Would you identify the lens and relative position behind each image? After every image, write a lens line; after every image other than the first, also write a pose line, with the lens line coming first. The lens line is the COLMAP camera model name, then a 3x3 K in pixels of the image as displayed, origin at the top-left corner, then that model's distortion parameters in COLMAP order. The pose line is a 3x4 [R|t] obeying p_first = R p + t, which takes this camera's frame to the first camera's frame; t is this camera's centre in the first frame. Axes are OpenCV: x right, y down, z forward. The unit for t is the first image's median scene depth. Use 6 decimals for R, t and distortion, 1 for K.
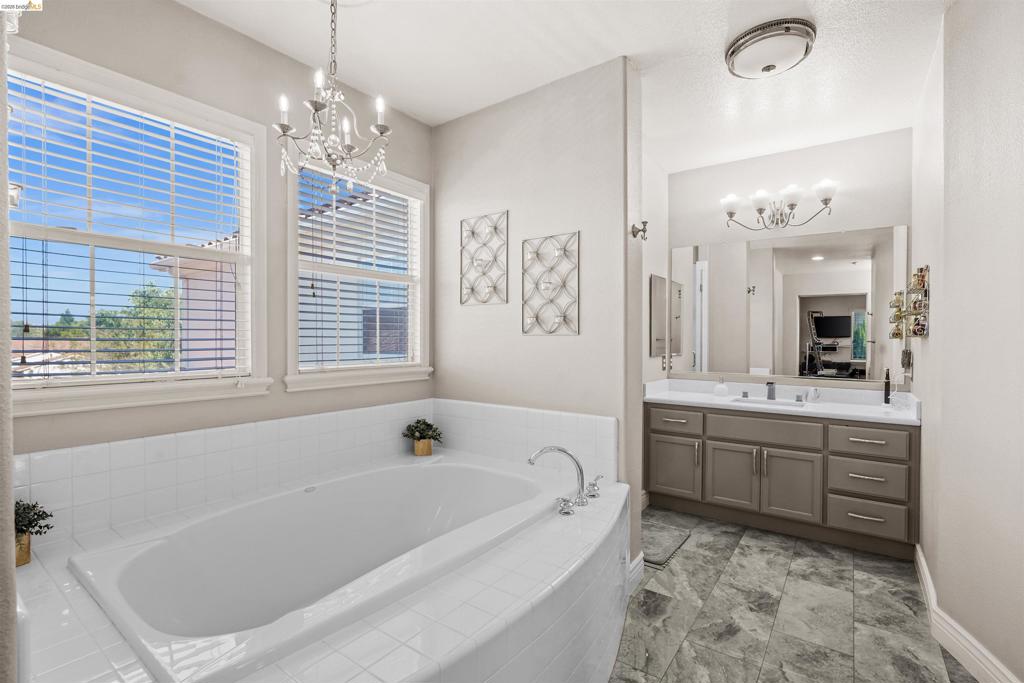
lens RADIAL K [[470.3, 0, 509.9], [0, 470.3, 339.1], [0, 0, 1]] dist [-0.005156, 0.000274]
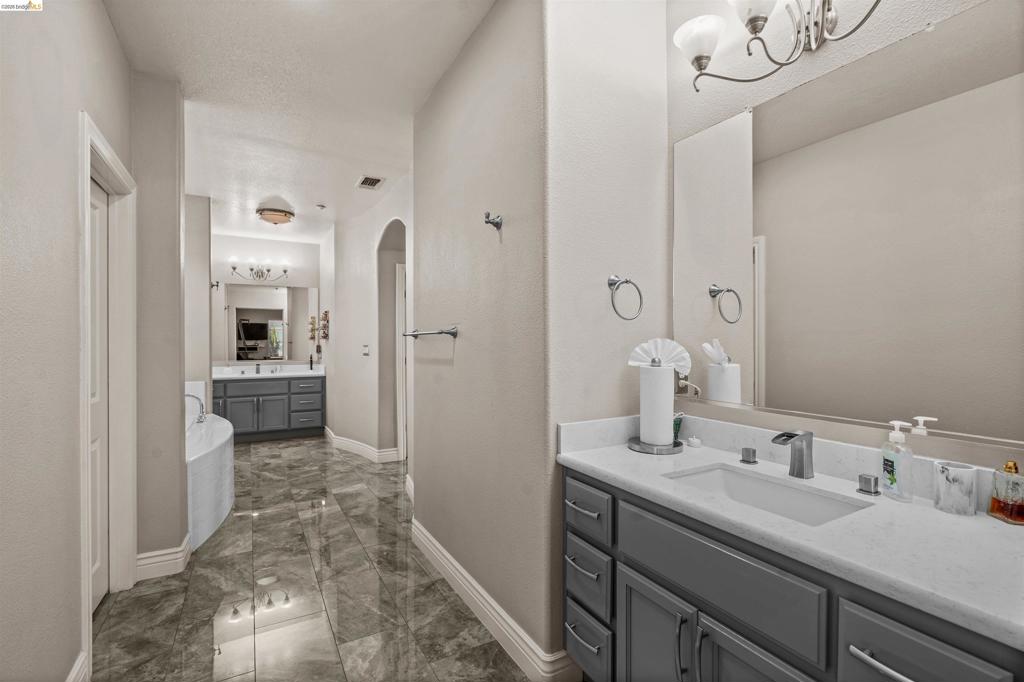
lens RADIAL K [[470.3, 0, 511.5], [0, 470.3, 342.3], [0, 0, 1]] dist [-0.005156, 0.000274]
pose [[0.417931, -0.009558, 0.908429, -0.769632], [0.008337, 0.999943, 0.006686, 0.003153], [-0.908441, 0.004779, 0.417987, -0.736614]]
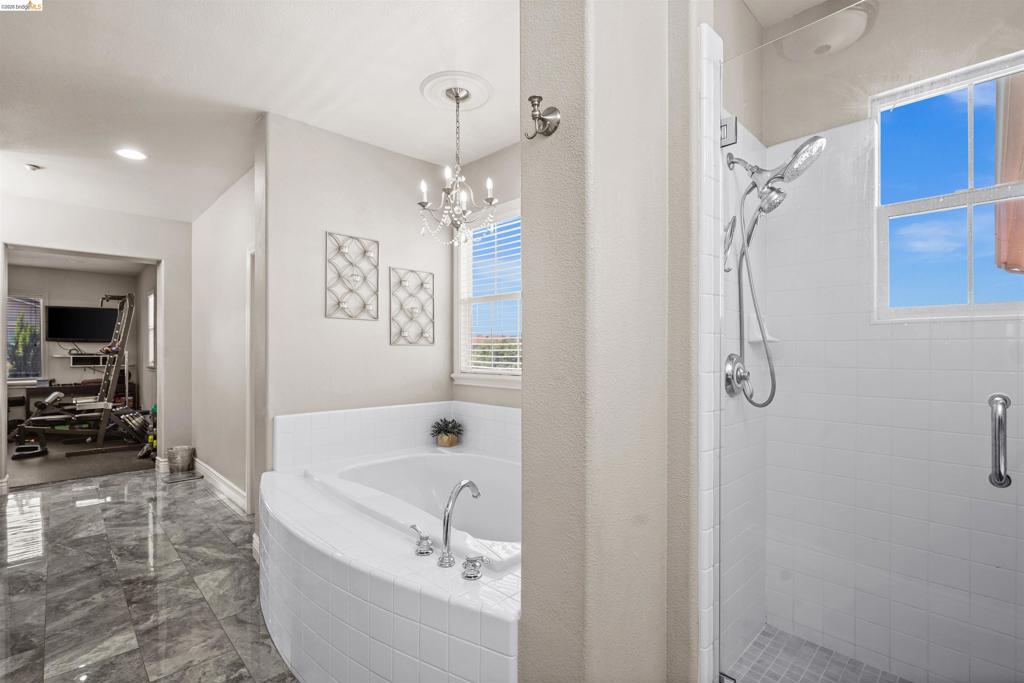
lens RADIAL K [[470.3, 0, 512.5], [0, 470.3, 349.6], [0, 0, 1]] dist [-0.005156, 0.000274]
pose [[-0.168192, -0.014089, -0.985653, 1.134013], [-0.001164, 0.999900, -0.014094, 0.008966], [0.985753, -0.001223, -0.168192, 1.440974]]
